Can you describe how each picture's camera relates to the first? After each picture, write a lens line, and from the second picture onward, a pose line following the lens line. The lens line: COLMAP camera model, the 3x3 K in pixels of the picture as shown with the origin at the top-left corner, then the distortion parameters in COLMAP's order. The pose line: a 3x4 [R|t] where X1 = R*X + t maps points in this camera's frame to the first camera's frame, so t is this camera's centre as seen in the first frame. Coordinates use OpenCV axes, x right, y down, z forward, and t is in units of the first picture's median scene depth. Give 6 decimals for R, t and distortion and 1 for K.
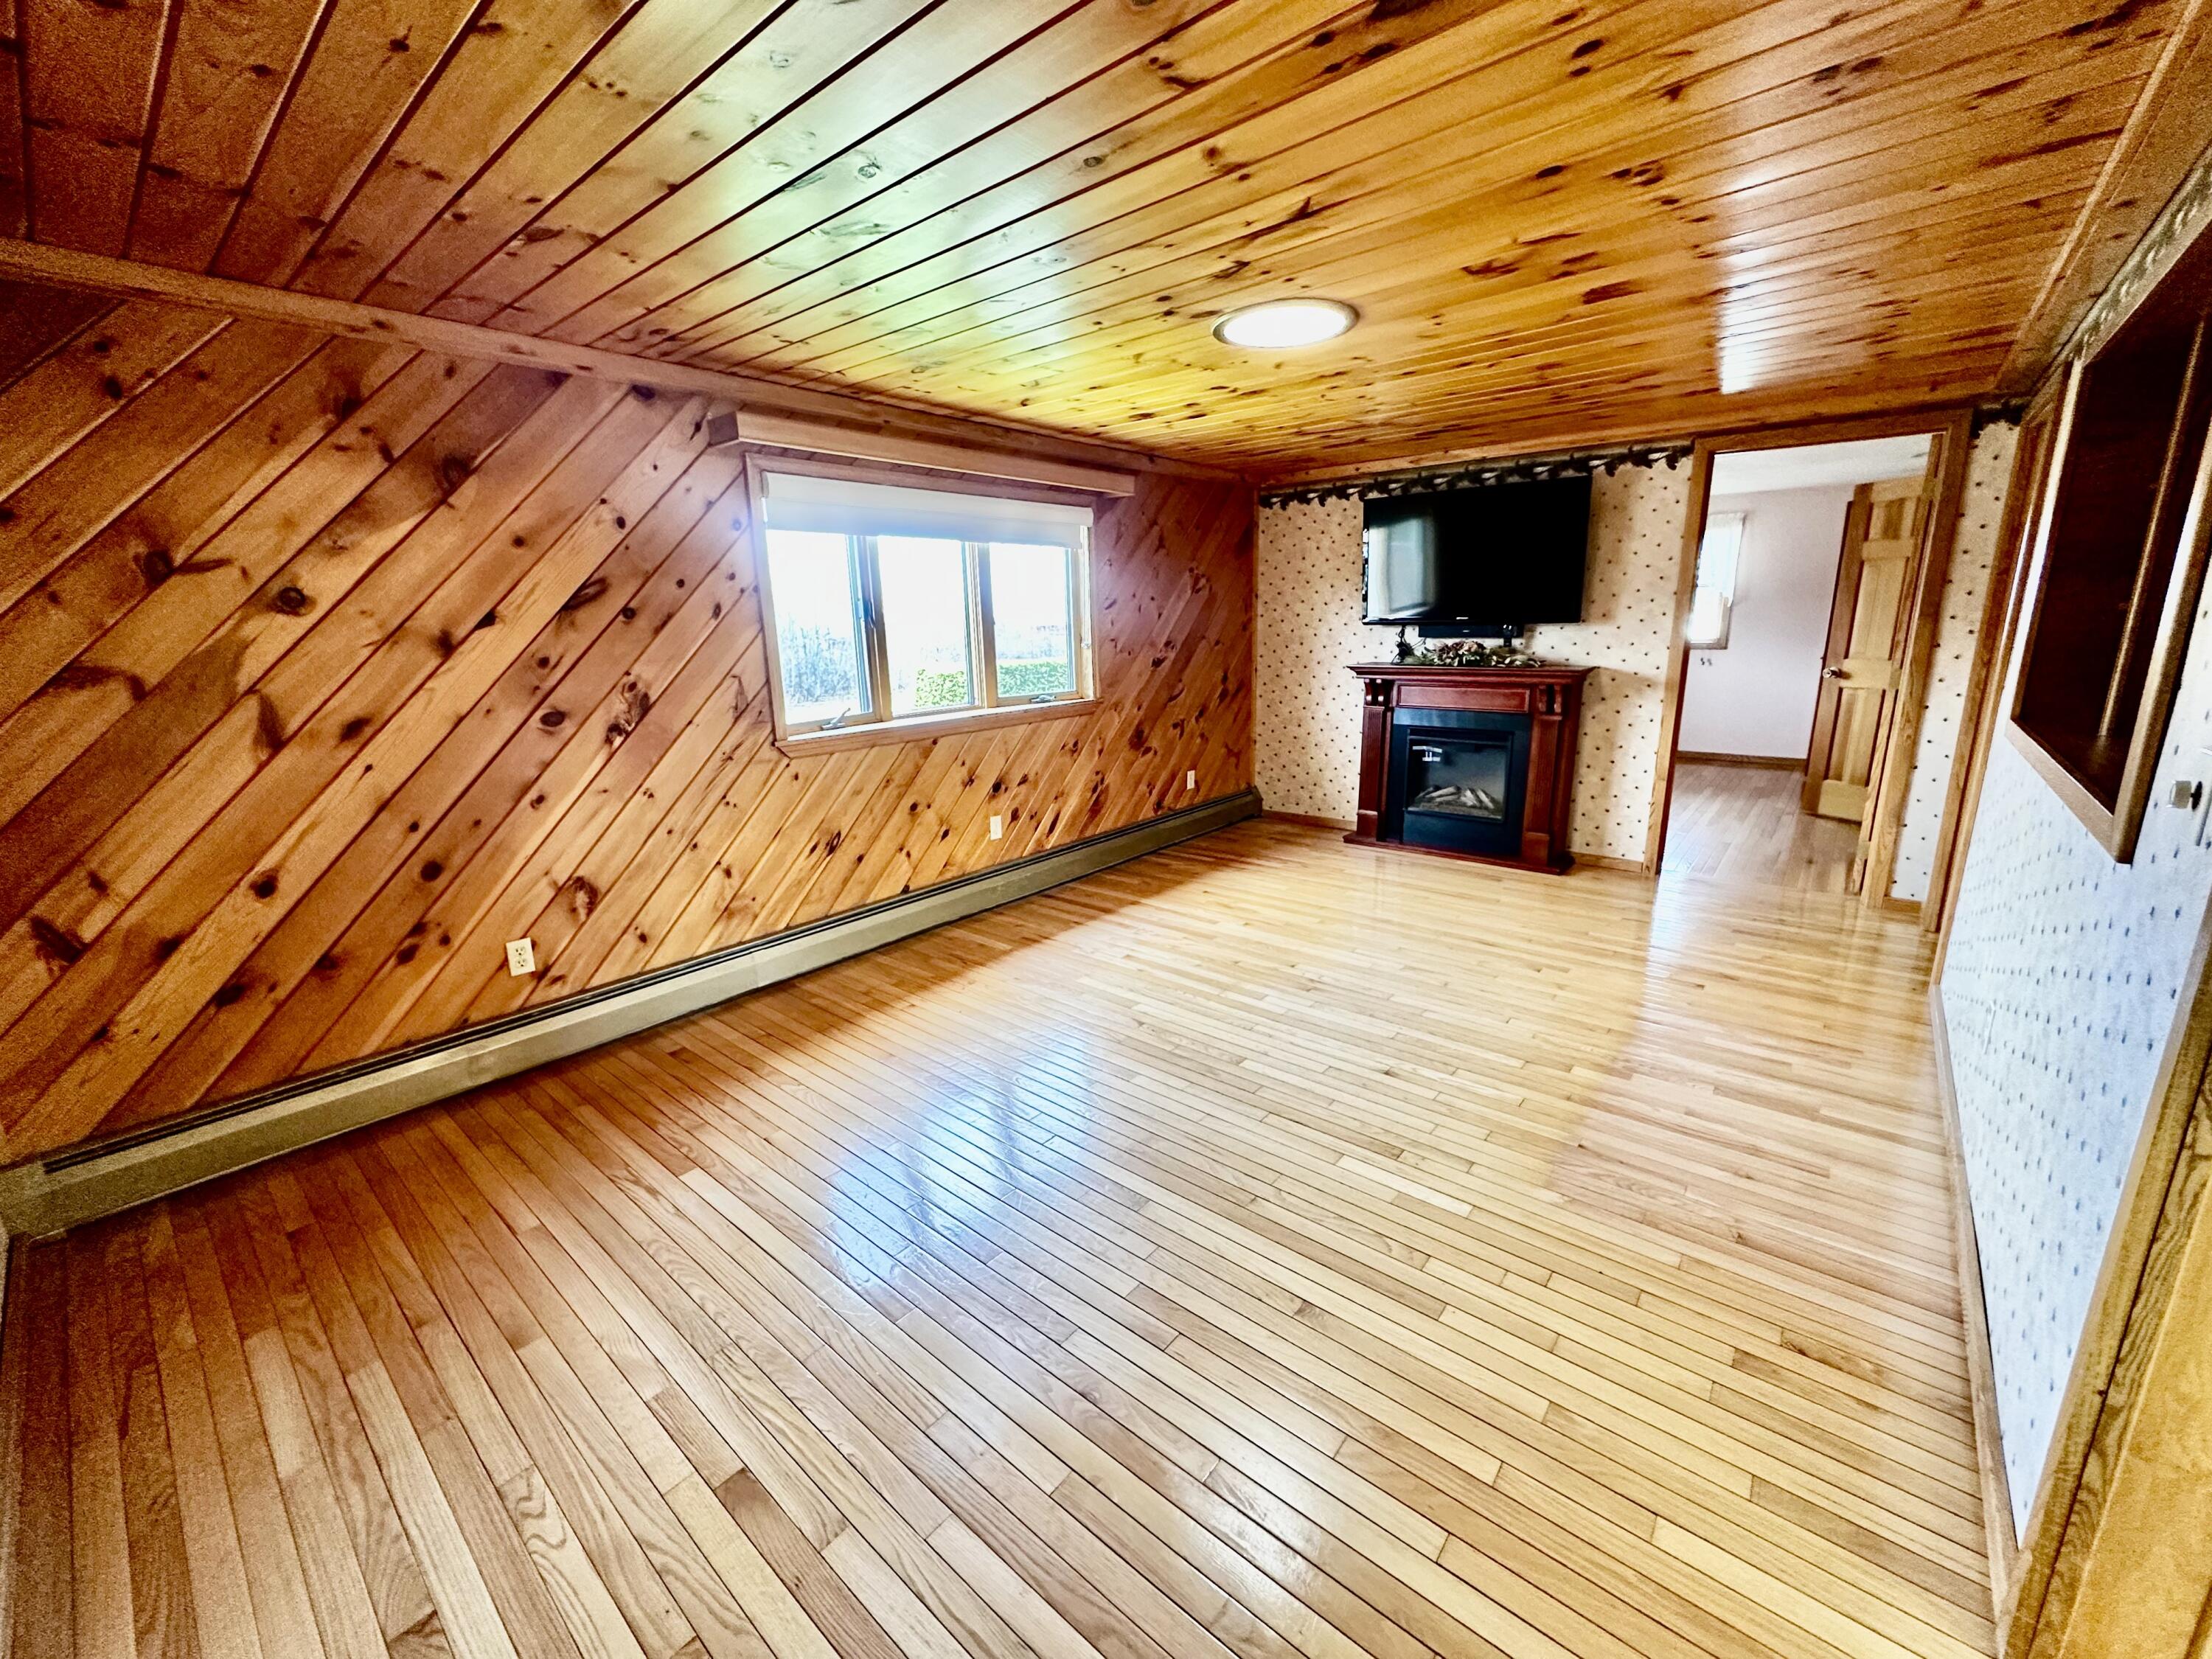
lens RADIAL K [[874.6, 0, 1097.6], [0, 874.6, 826.8], [0, 0, 1]] dist [-0.001626, 0.000369]
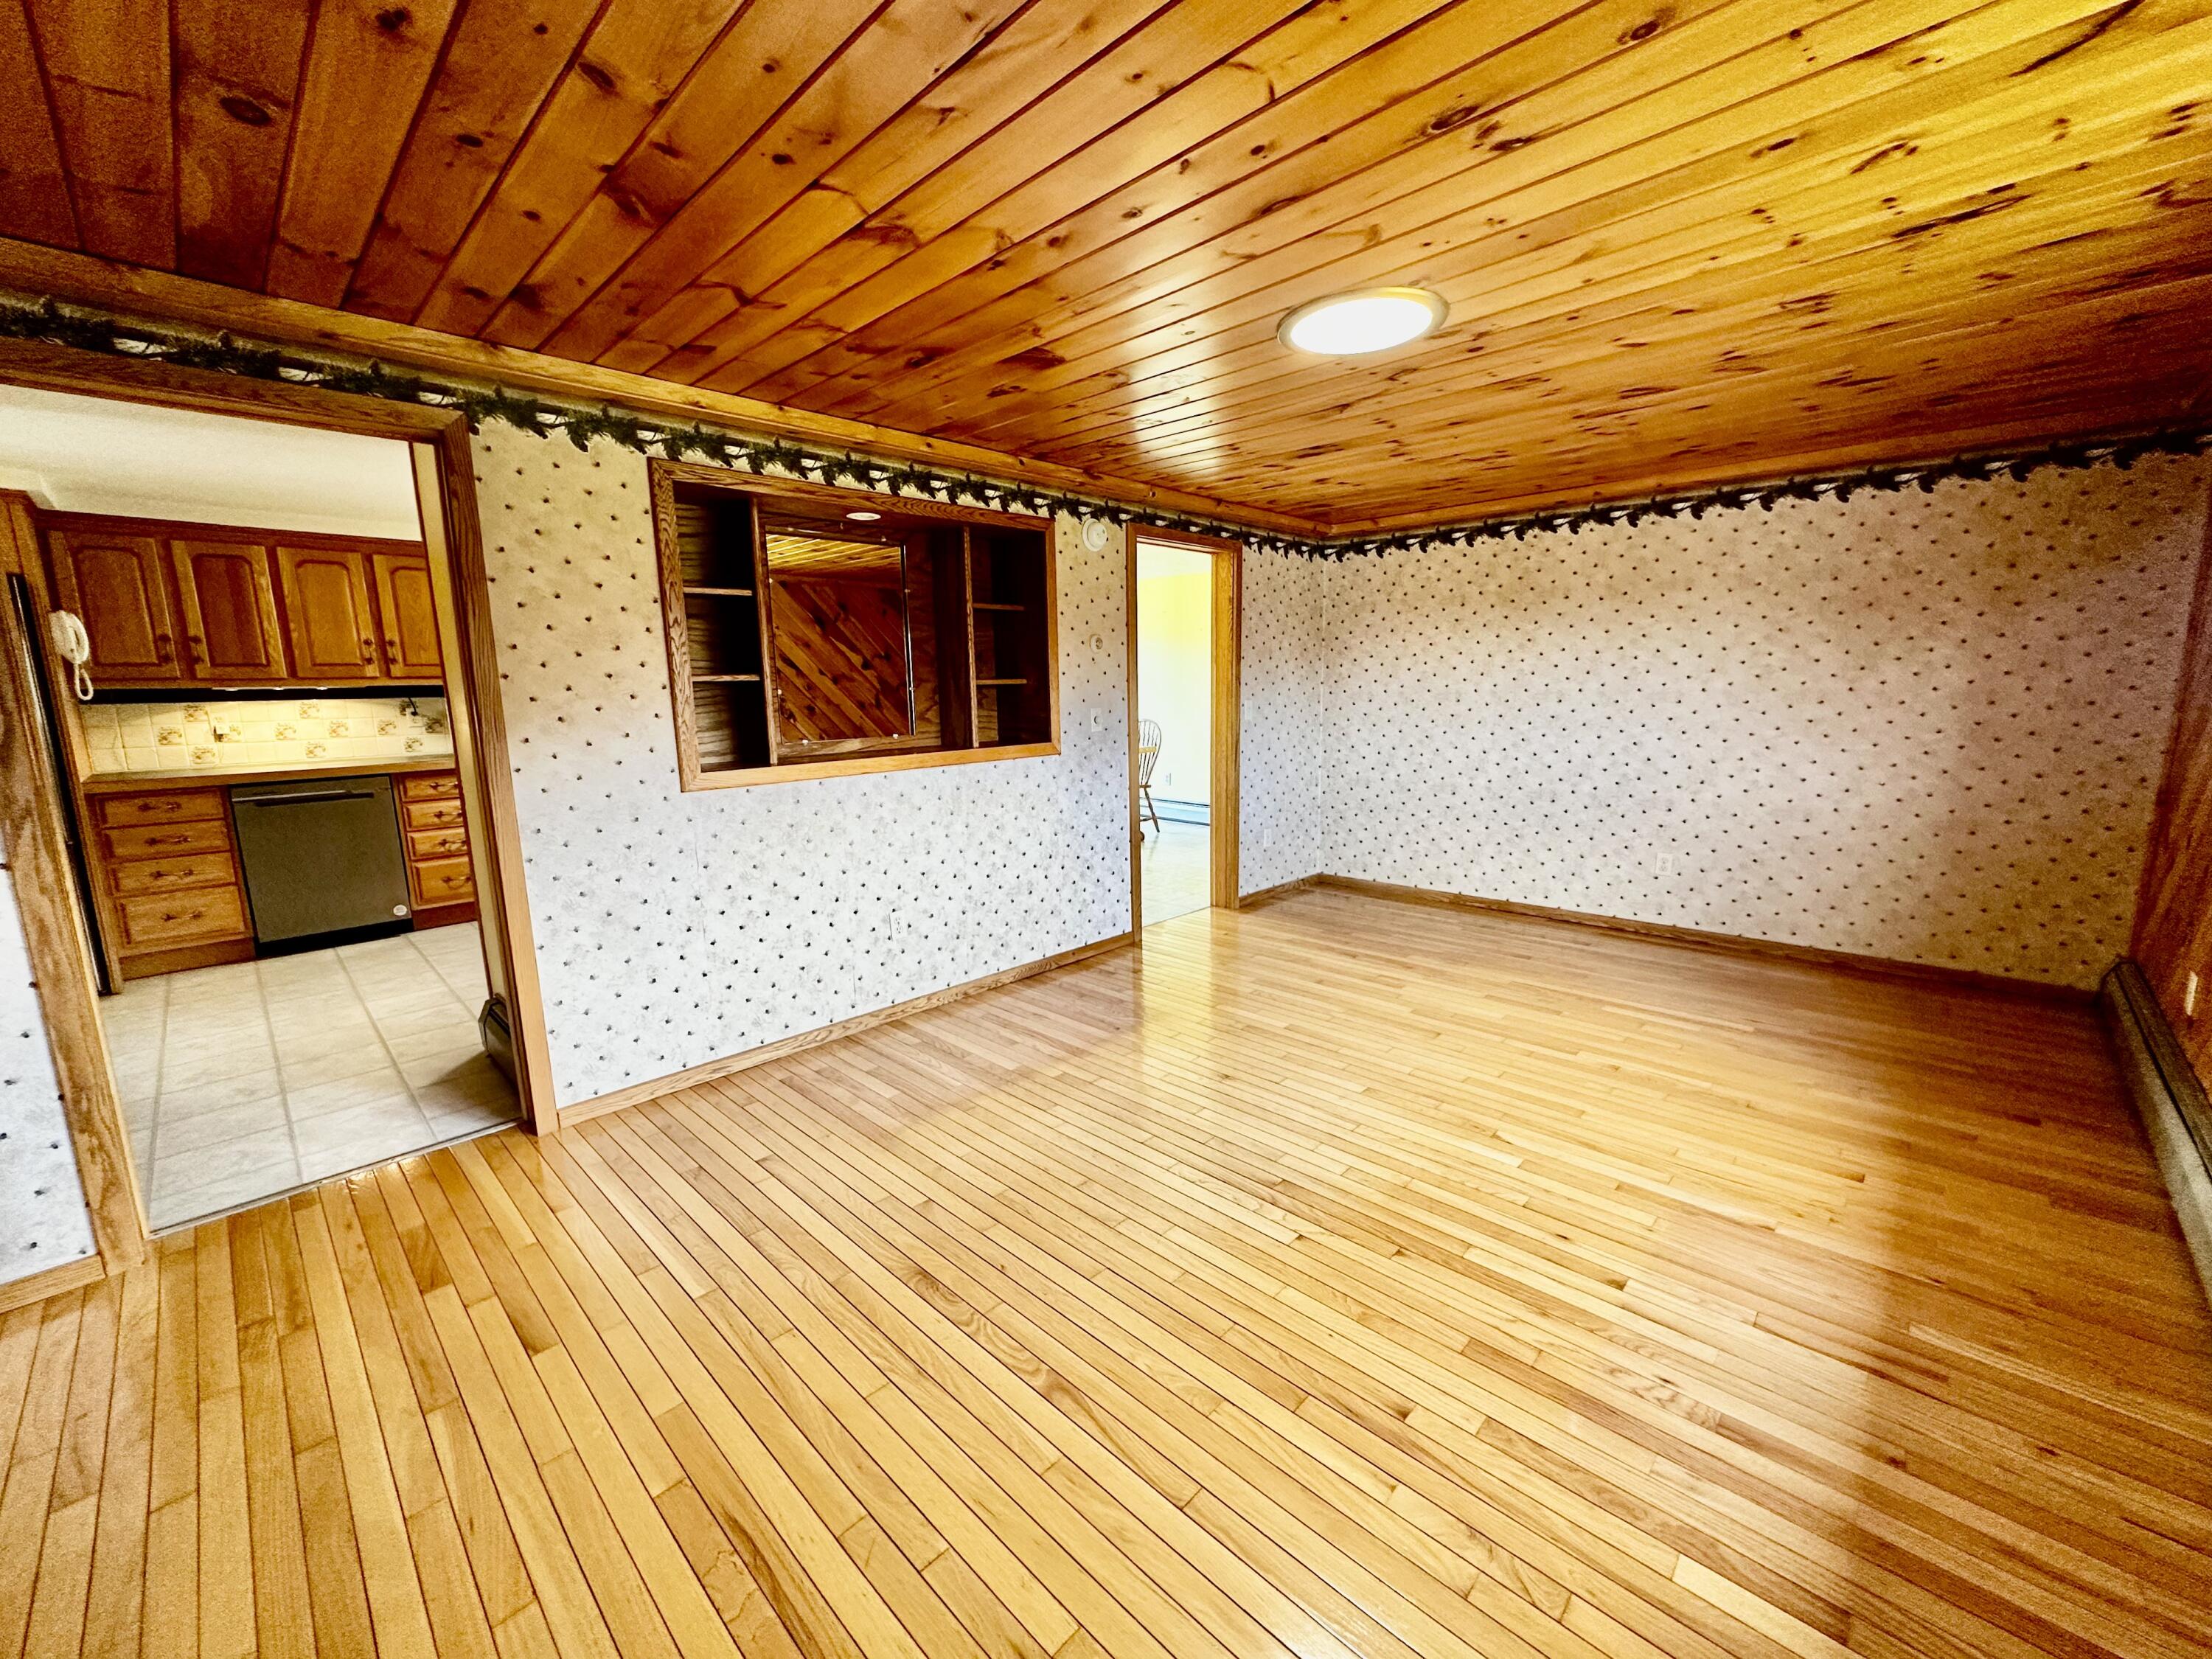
lens RADIAL K [[878.0, 0, 1104.3], [0, 878.0, 830.8], [0, 0, 1]] dist [-0.003351, 0.000263]
pose [[-0.996980, 0.034024, 0.069807, 0.257676], [0.058627, 0.919262, 0.389257, -0.280819], [-0.050927, 0.392174, -0.918480, 1.224326]]
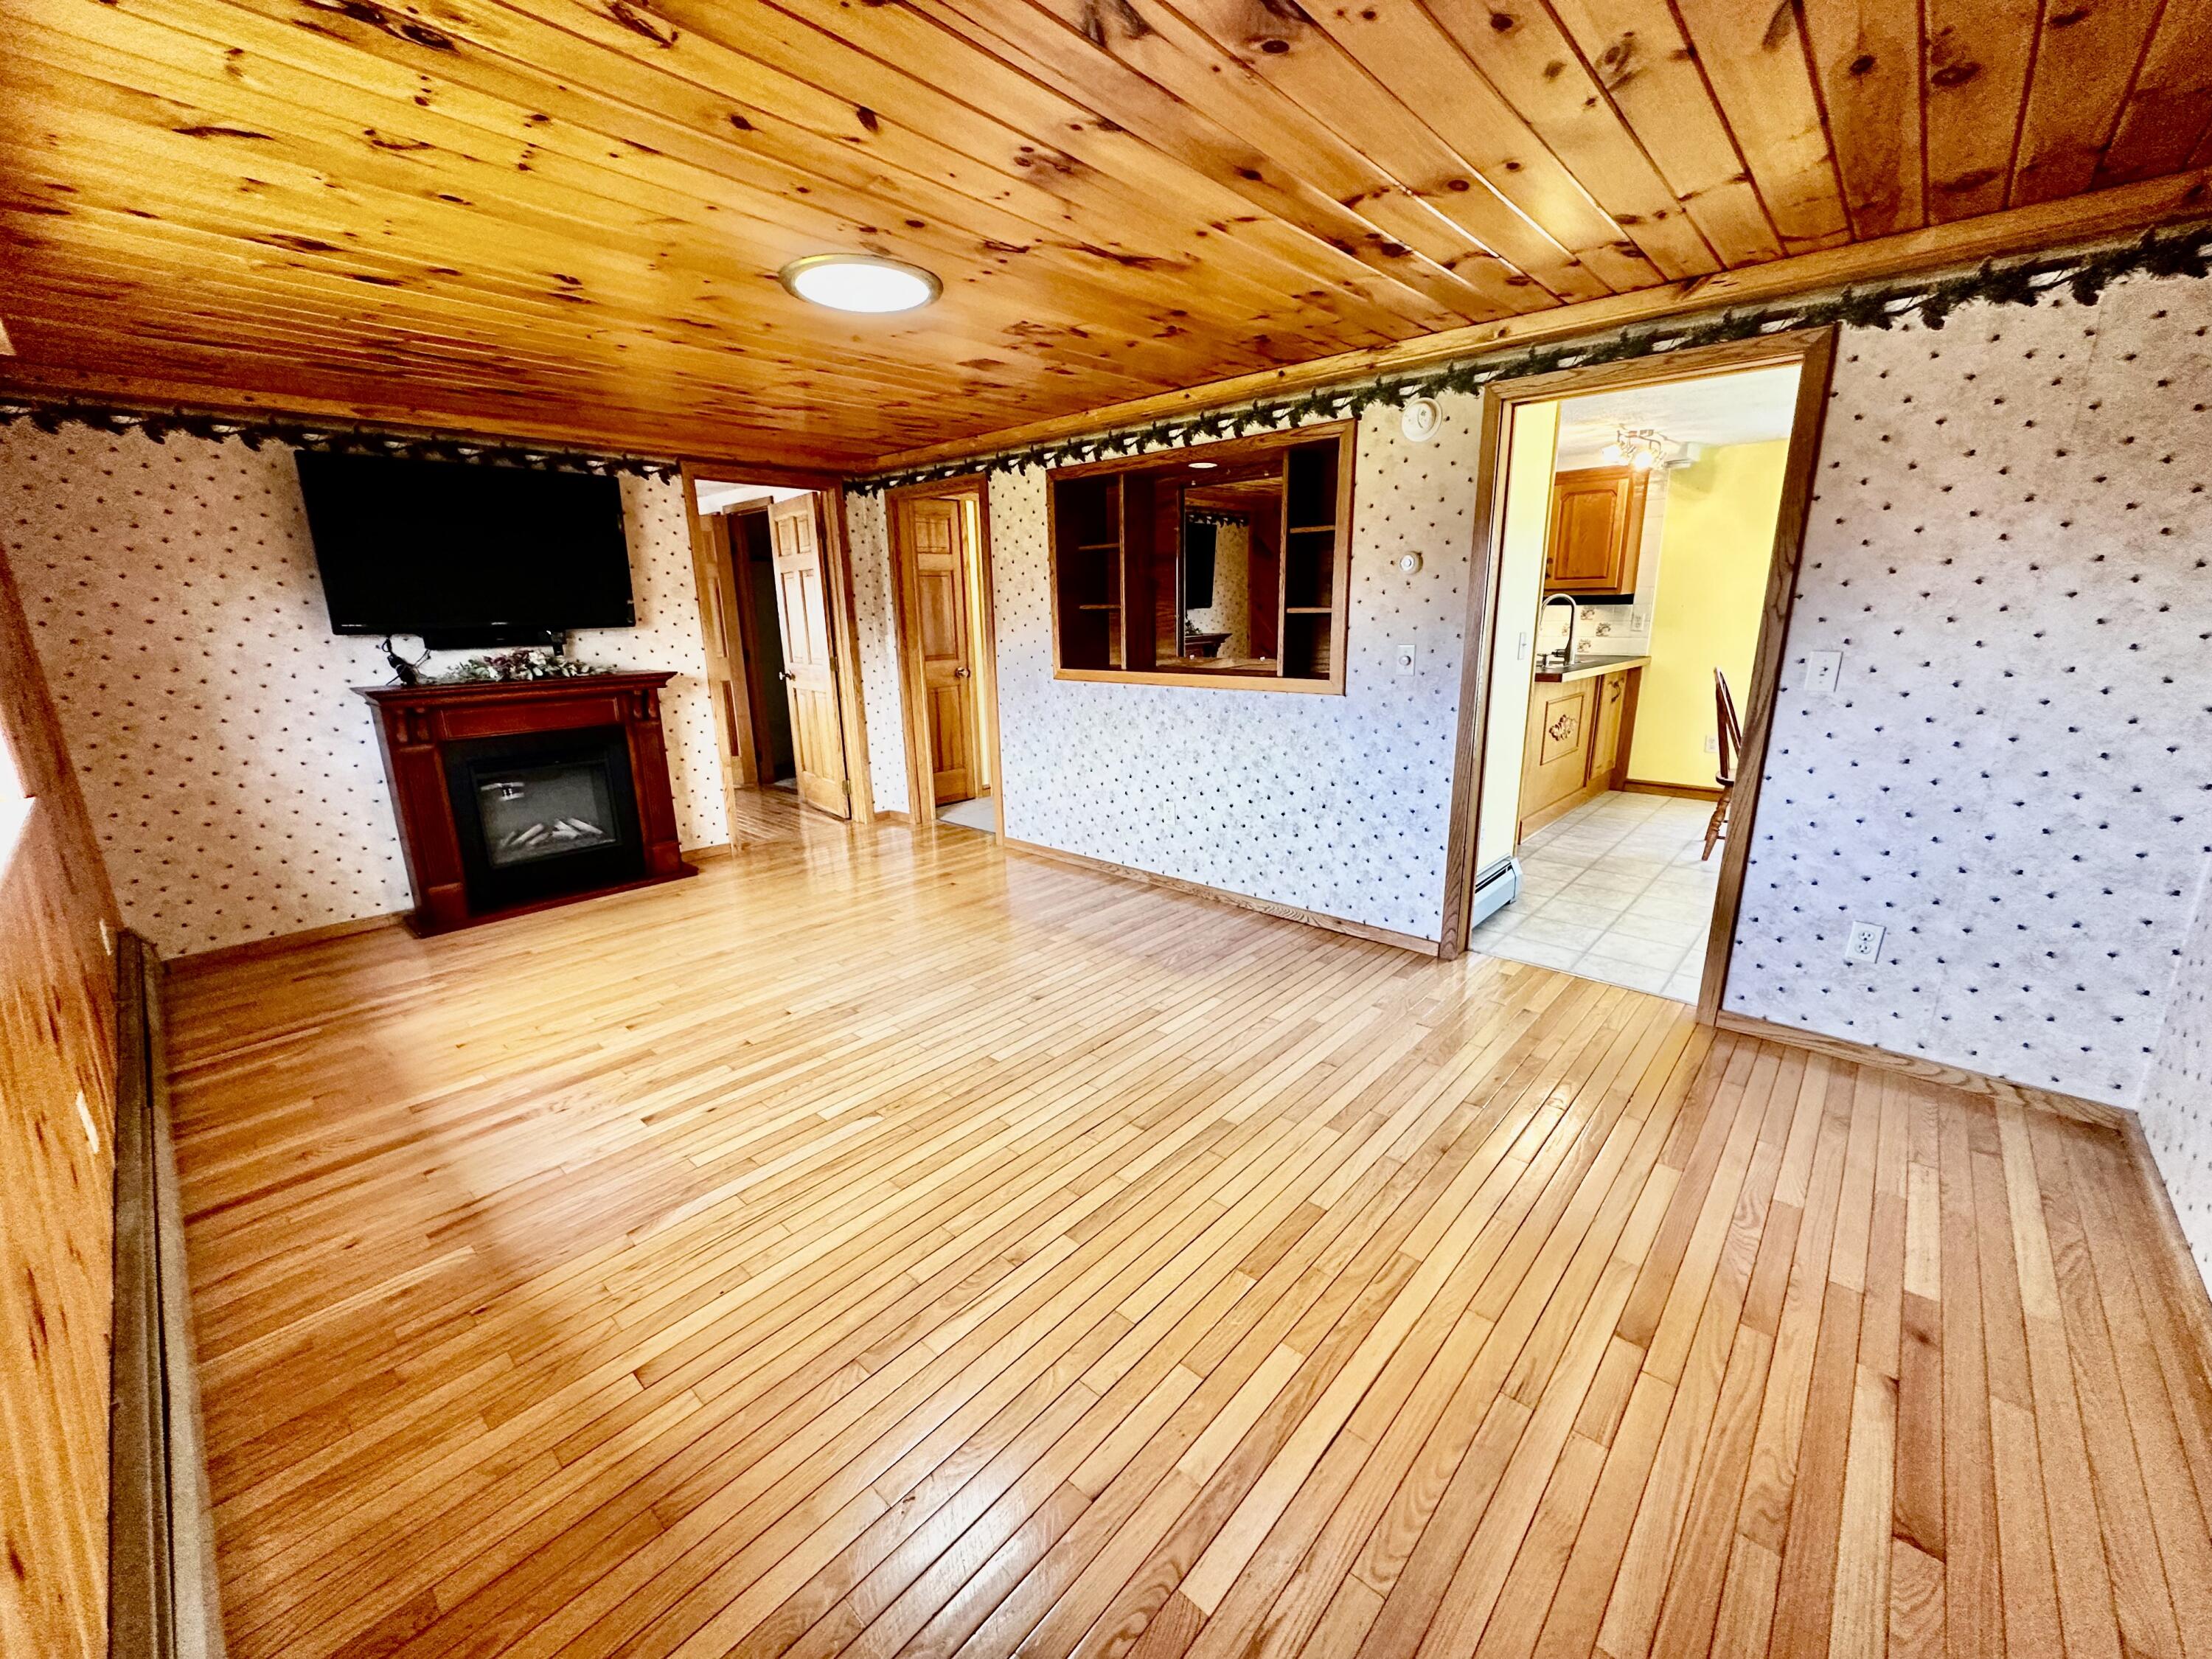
lens RADIAL K [[878.0, 0, 1104.3], [0, 878.0, 830.8], [0, 0, 1]] dist [-0.003351, 0.000263]
pose [[0.032230, -0.227059, 0.973348, -0.487138], [0.249882, 0.944757, 0.212115, -0.100358], [-0.967740, 0.236385, 0.087188, 0.490405]]
